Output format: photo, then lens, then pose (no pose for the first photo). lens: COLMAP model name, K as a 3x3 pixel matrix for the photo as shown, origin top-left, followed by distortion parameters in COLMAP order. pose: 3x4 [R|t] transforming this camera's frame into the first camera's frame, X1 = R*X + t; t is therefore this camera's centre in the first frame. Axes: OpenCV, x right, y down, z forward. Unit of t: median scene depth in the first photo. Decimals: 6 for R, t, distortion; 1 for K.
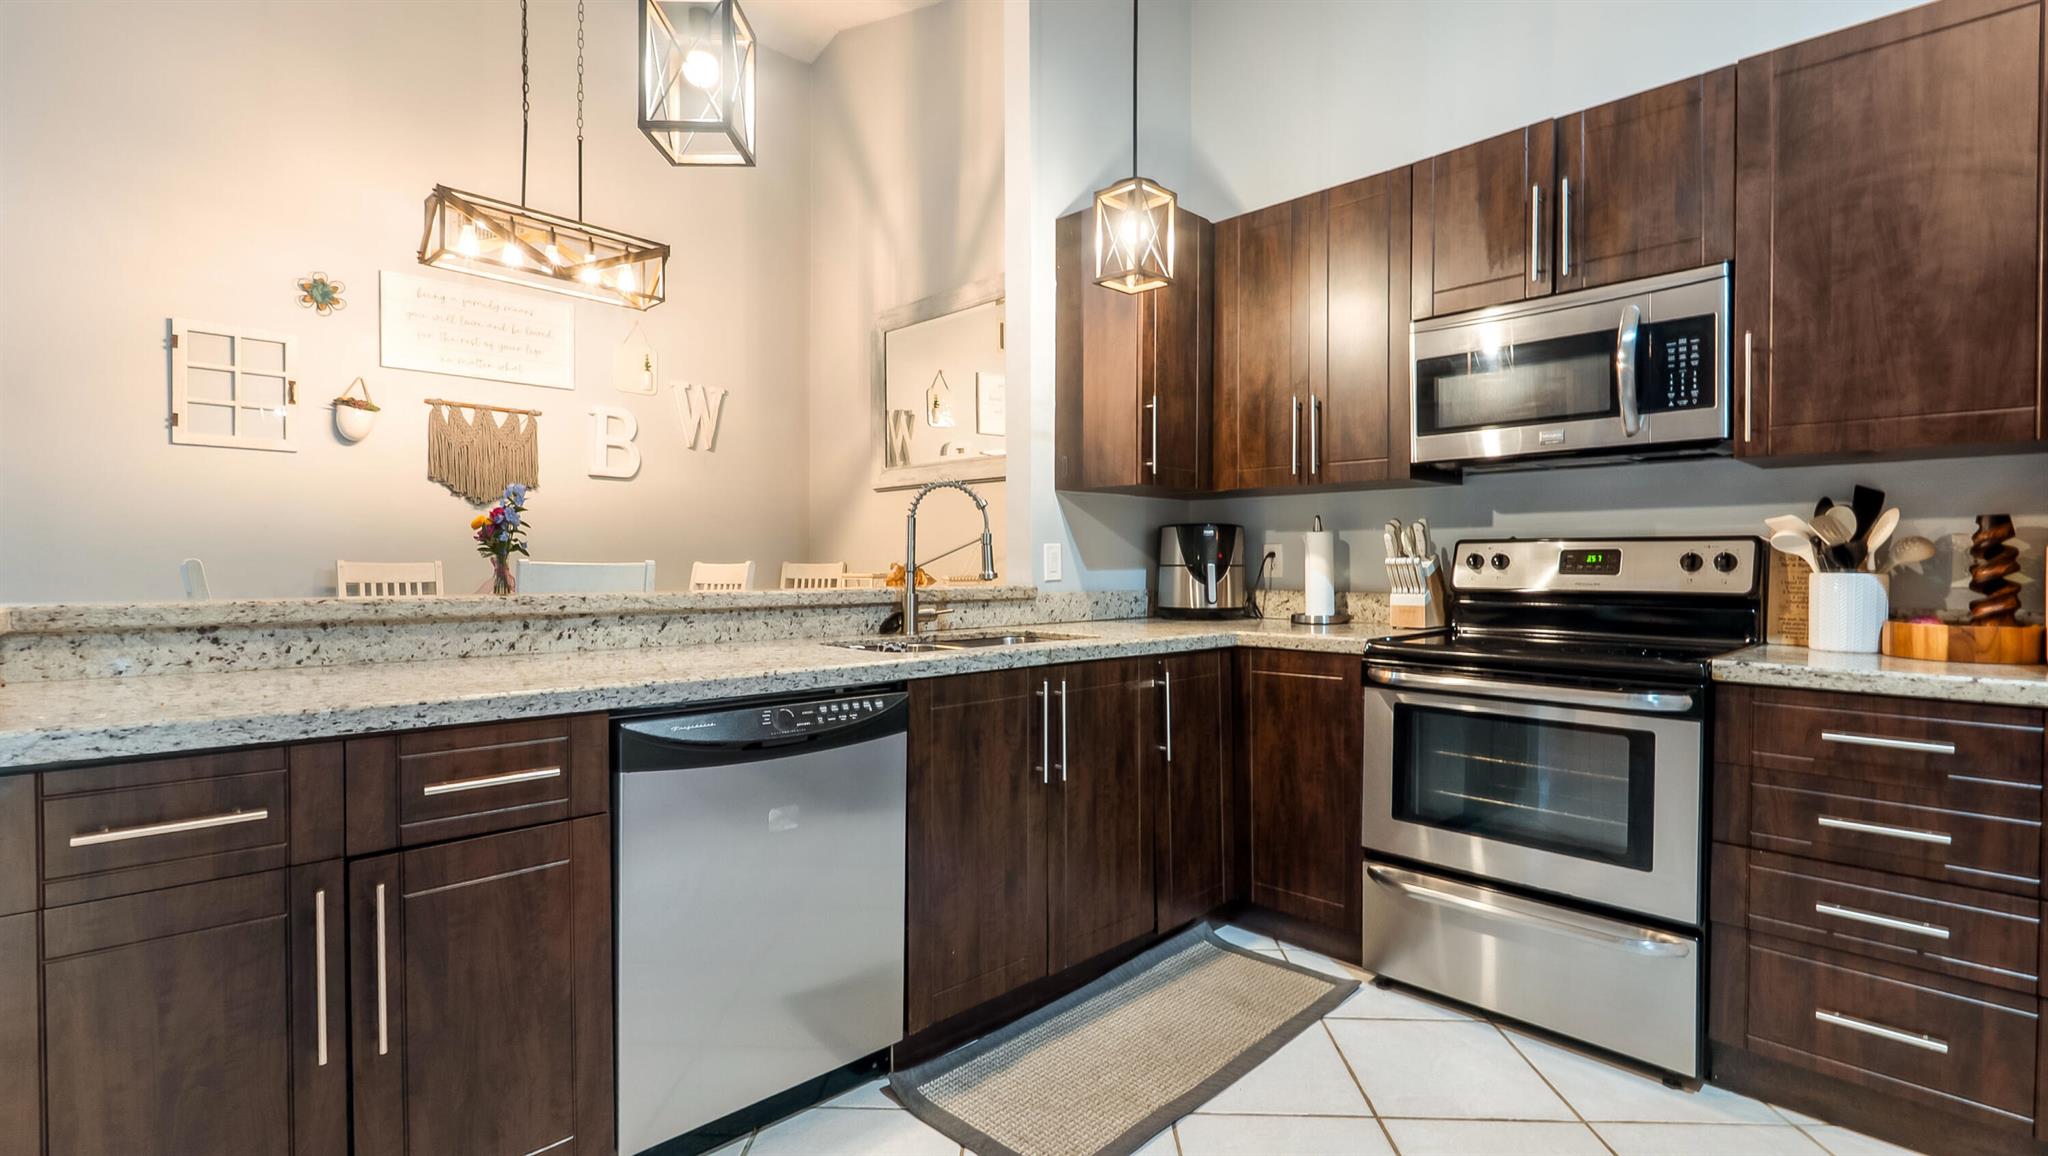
lens RADIAL K [[942.9, 0, 1057.1], [0, 942.9, 583.3], [0, 0, 1]] dist [-0.005136, -0.000980]
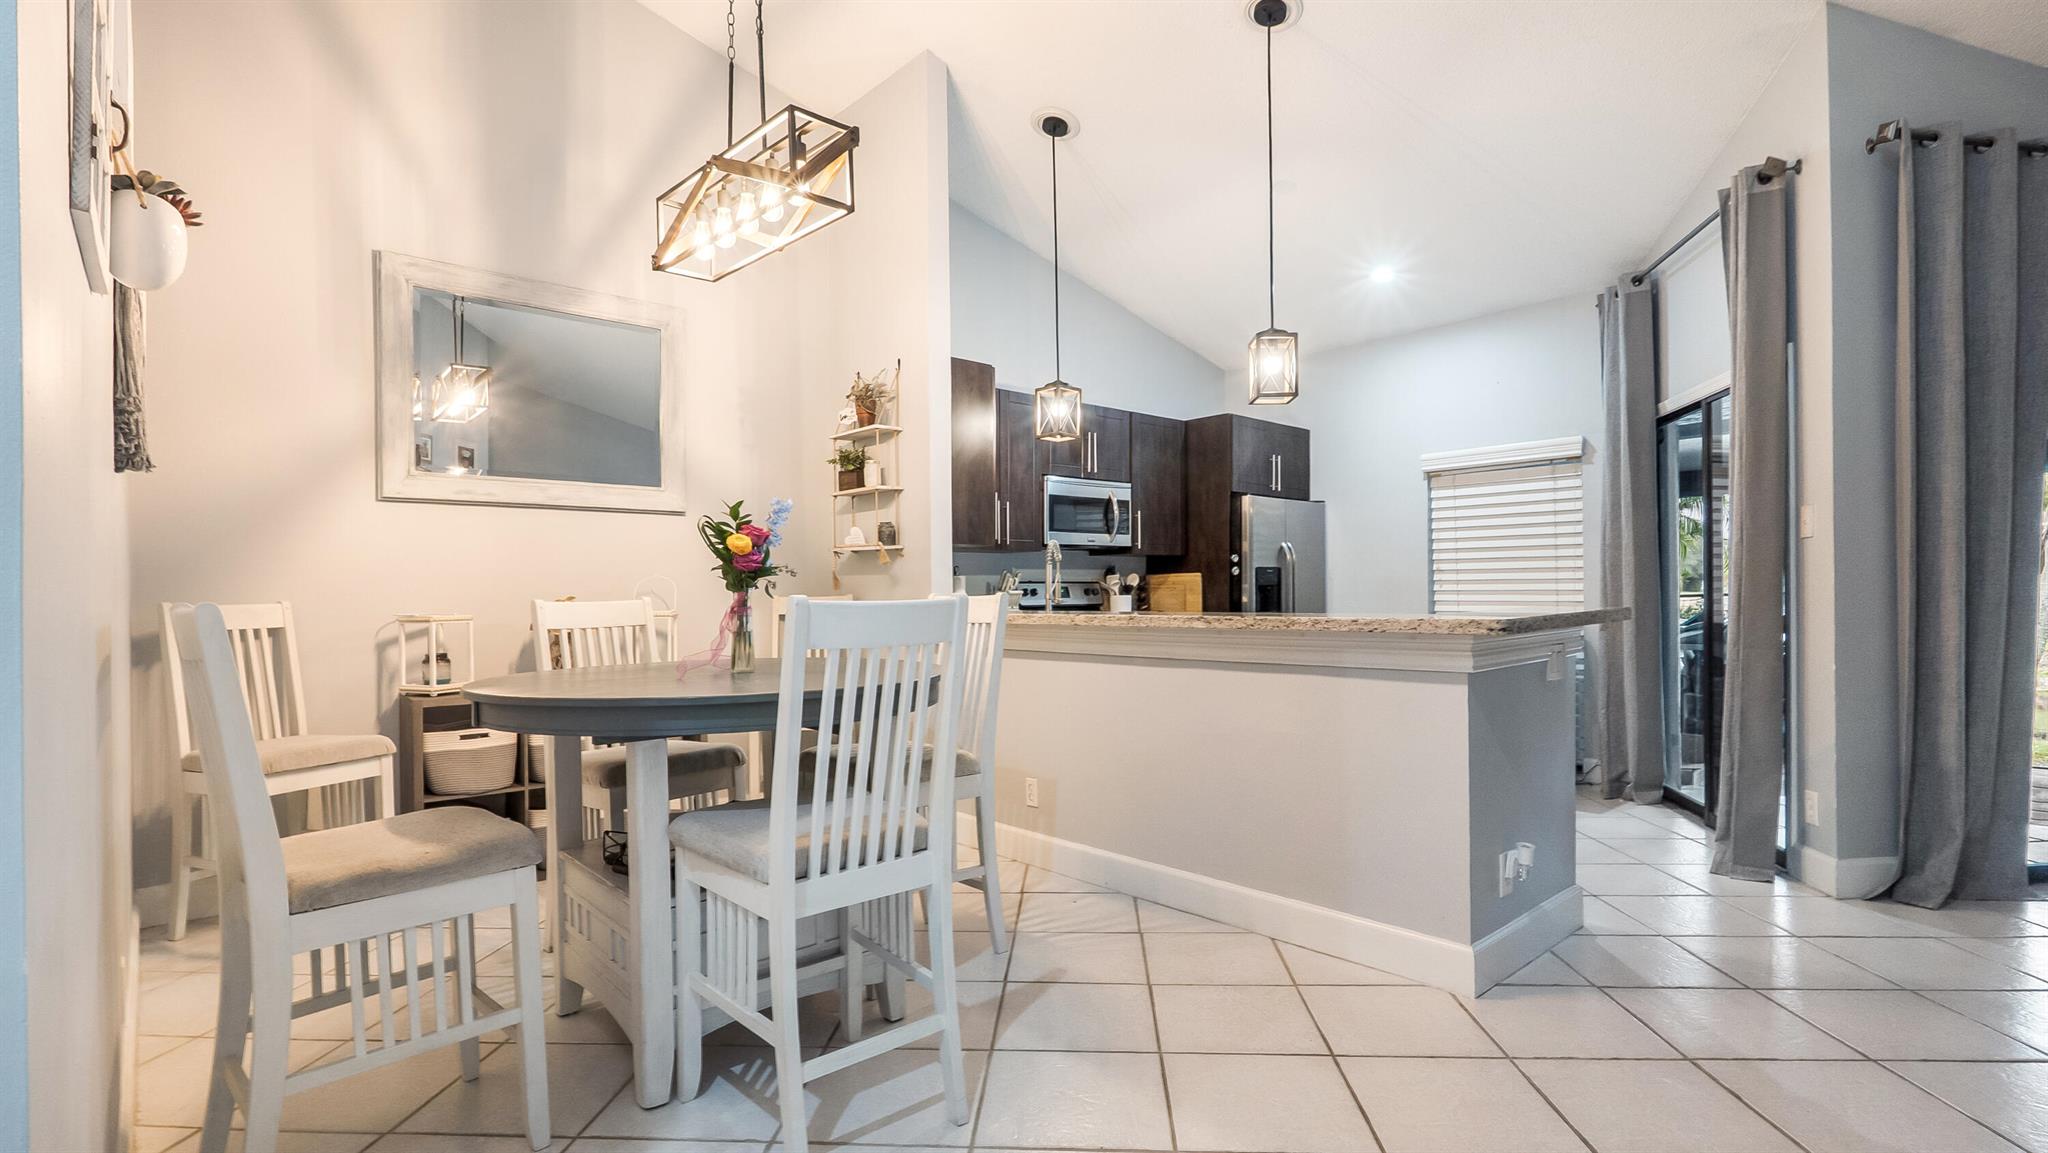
lens RADIAL K [[952.0, 0, 1035.1], [0, 952.0, 598.0], [0, 0, 1]] dist [-0.004324, 0.000767]
pose [[0.035394, -0.008769, 0.999335, -1.233150], [0.034543, 0.999375, 0.007545, -0.019803], [-0.998776, 0.034253, 0.035675, 0.695033]]
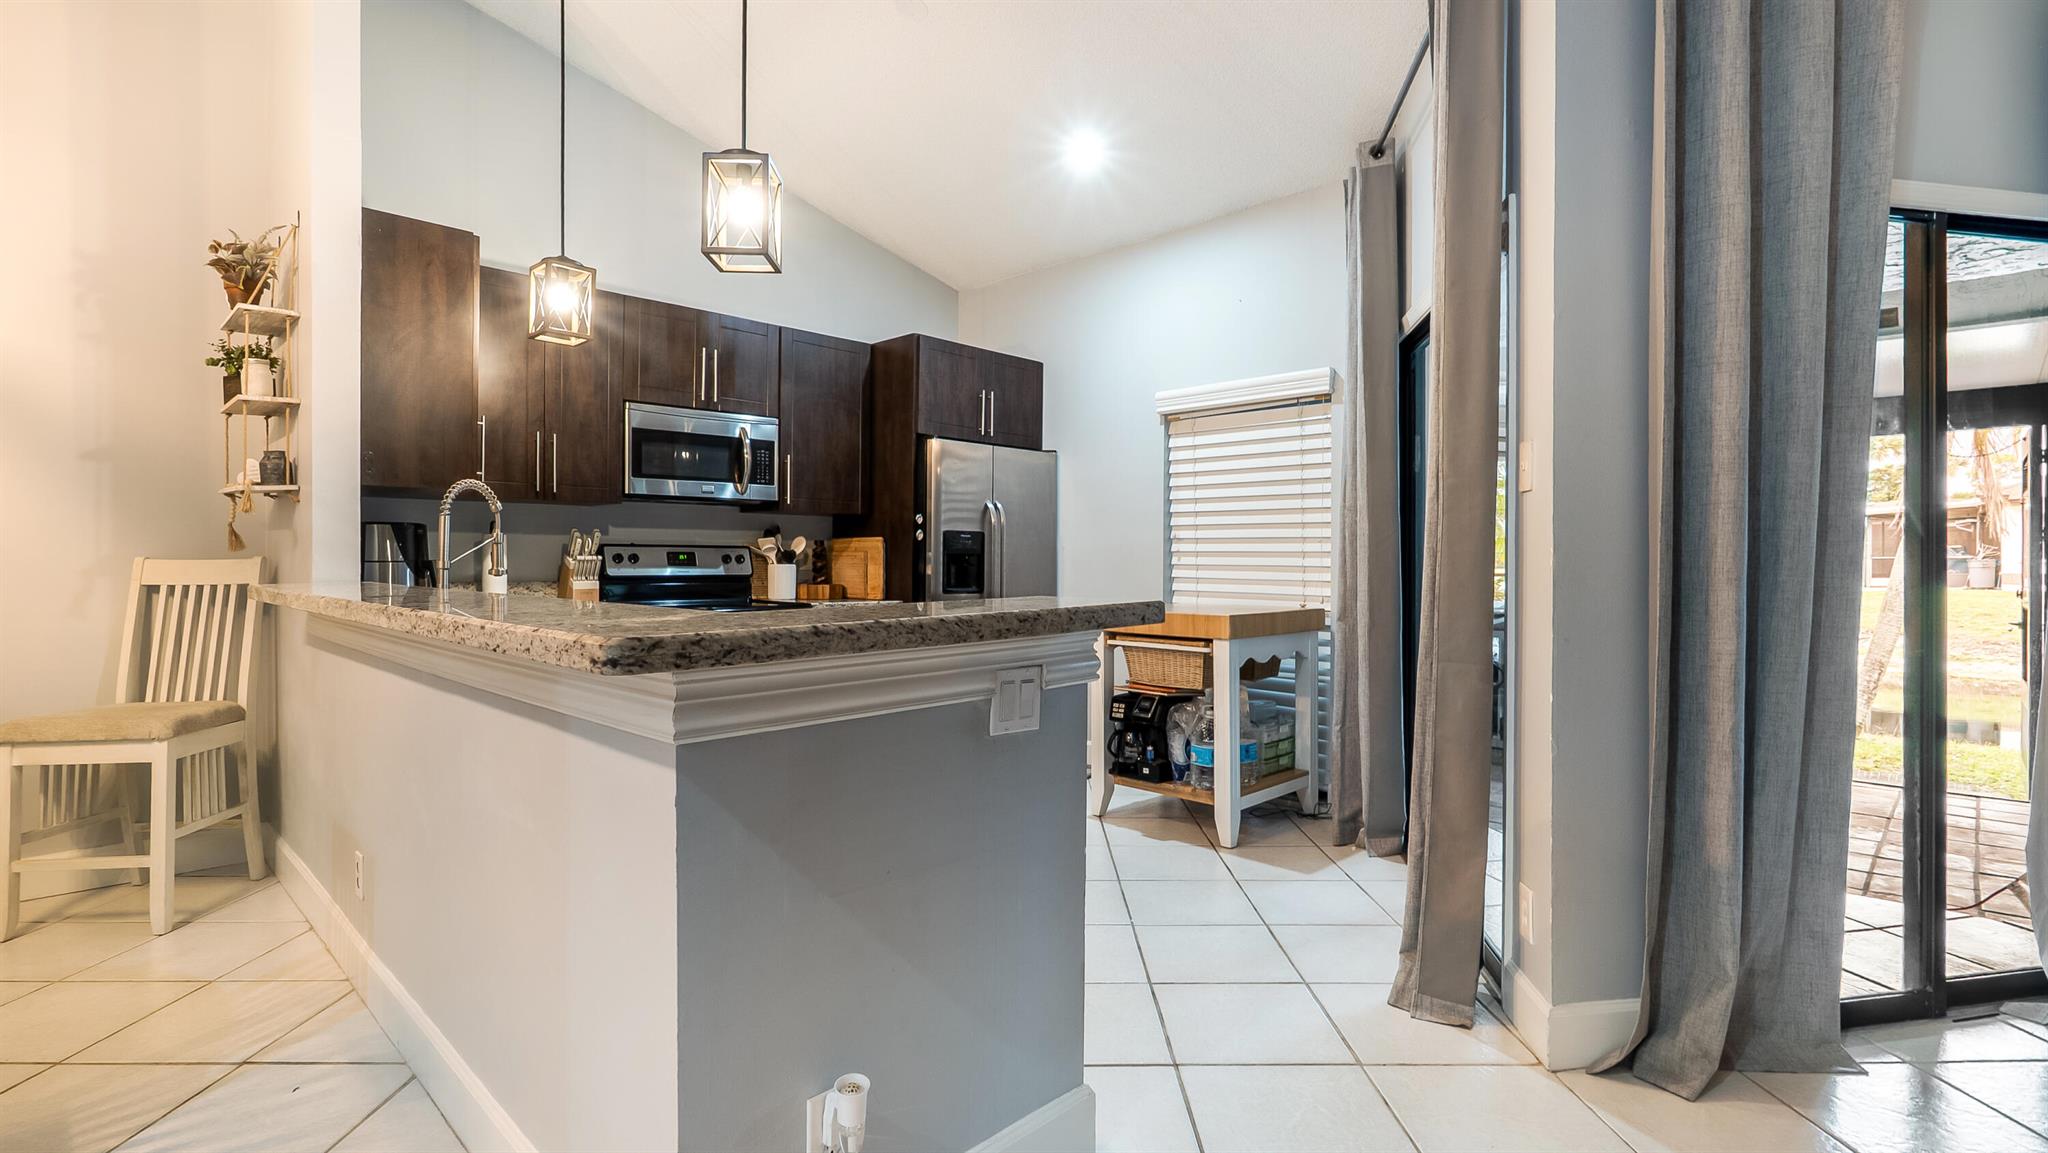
lens RADIAL K [[952.0, 0, 1025.6], [0, 952.0, 562.9], [0, 0, 1]] dist [-0.004324, 0.000767]
pose [[-0.030041, -0.005658, 0.999533, -0.856708], [0.018698, 0.999806, 0.006222, -0.010173], [-0.999374, 0.018876, -0.029930, 0.295706]]
